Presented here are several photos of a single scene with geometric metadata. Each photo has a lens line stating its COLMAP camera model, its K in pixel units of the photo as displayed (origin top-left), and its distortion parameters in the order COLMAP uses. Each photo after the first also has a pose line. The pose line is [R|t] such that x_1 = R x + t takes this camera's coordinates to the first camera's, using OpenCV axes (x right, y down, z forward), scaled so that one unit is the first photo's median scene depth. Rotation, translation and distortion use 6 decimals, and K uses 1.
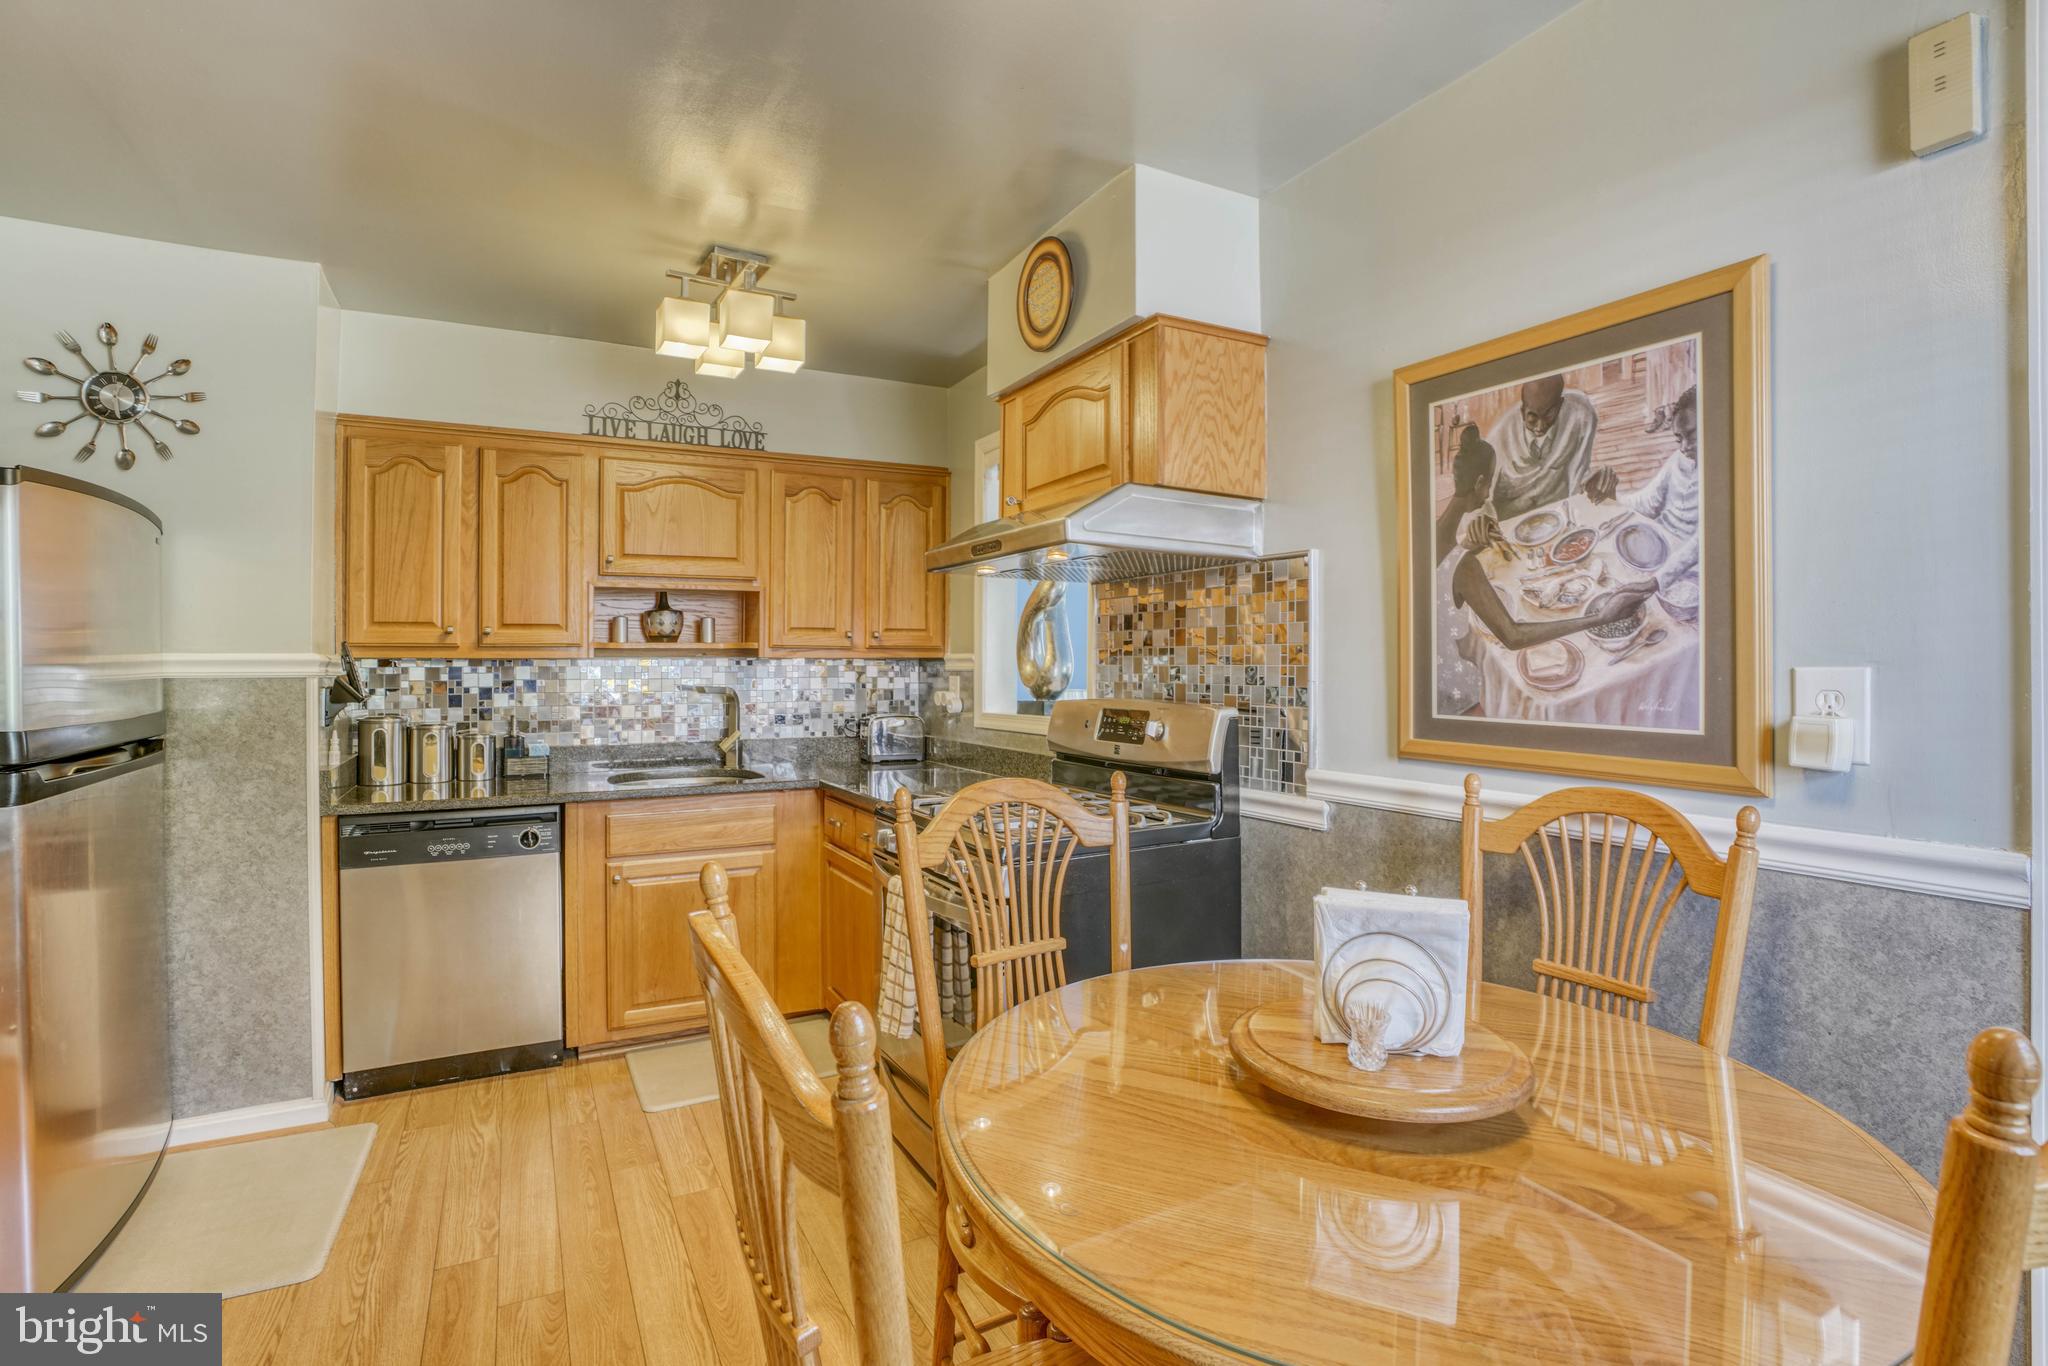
lens RADIAL K [[943.7, 0, 995.2], [0, 943.7, 659.3], [0, 0, 1]] dist [-0.038402, 0.002455]
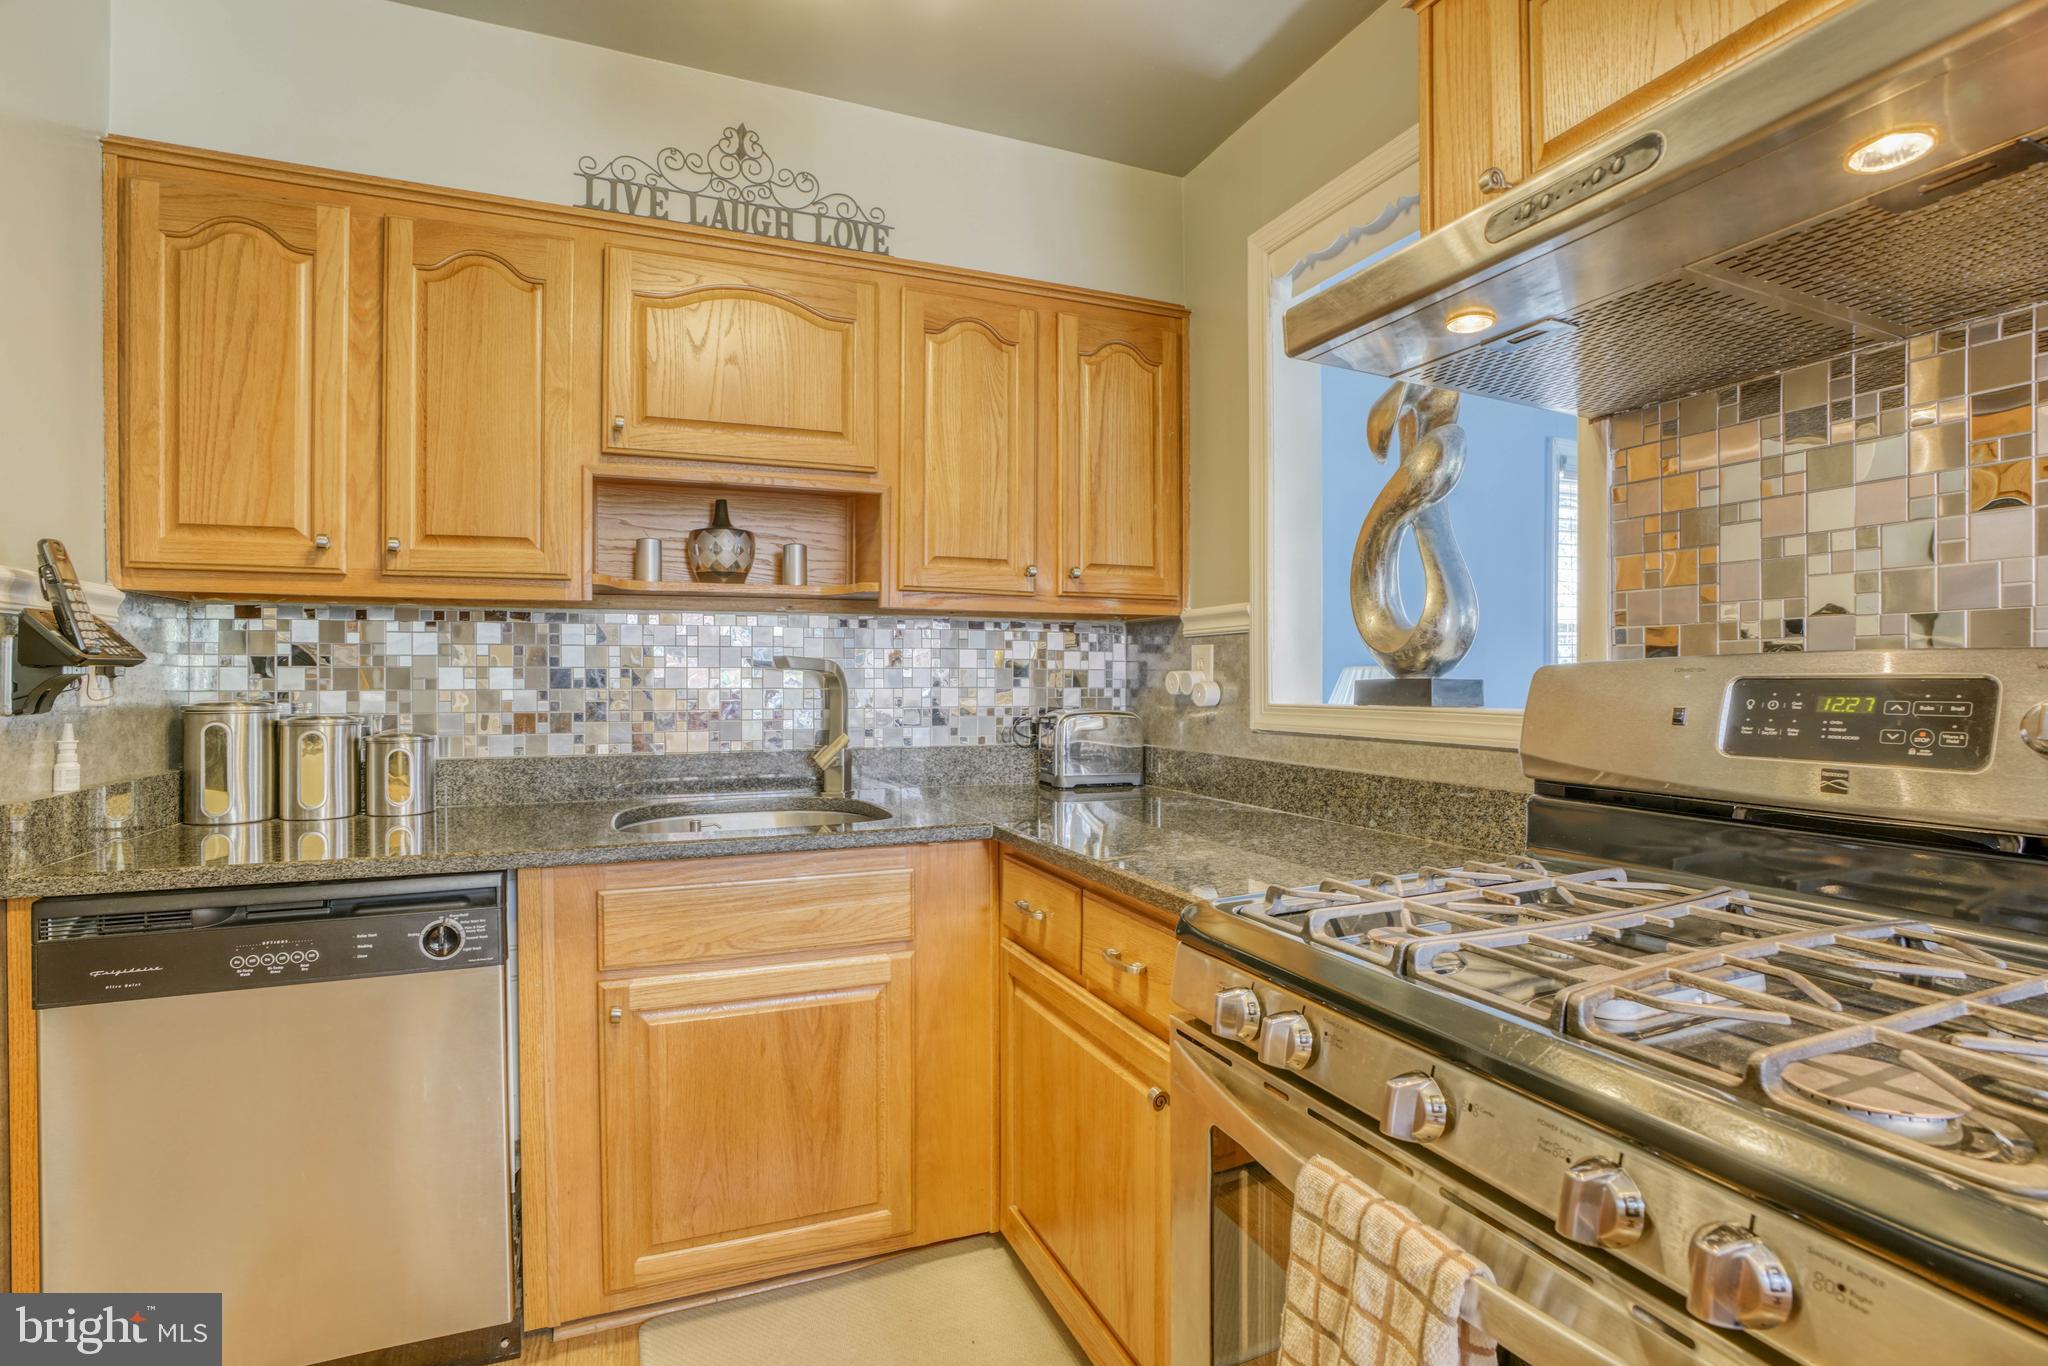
lens RADIAL K [[943.7, 0, 1024.7], [0, 943.7, 697.1], [0, 0, 1]] dist [-0.038402, 0.002455]
pose [[0.997092, 0.005398, -0.076021, -0.128034], [-0.003269, 0.999599, 0.028112, 0.039888], [0.076143, -0.027782, 0.996710, 0.463317]]
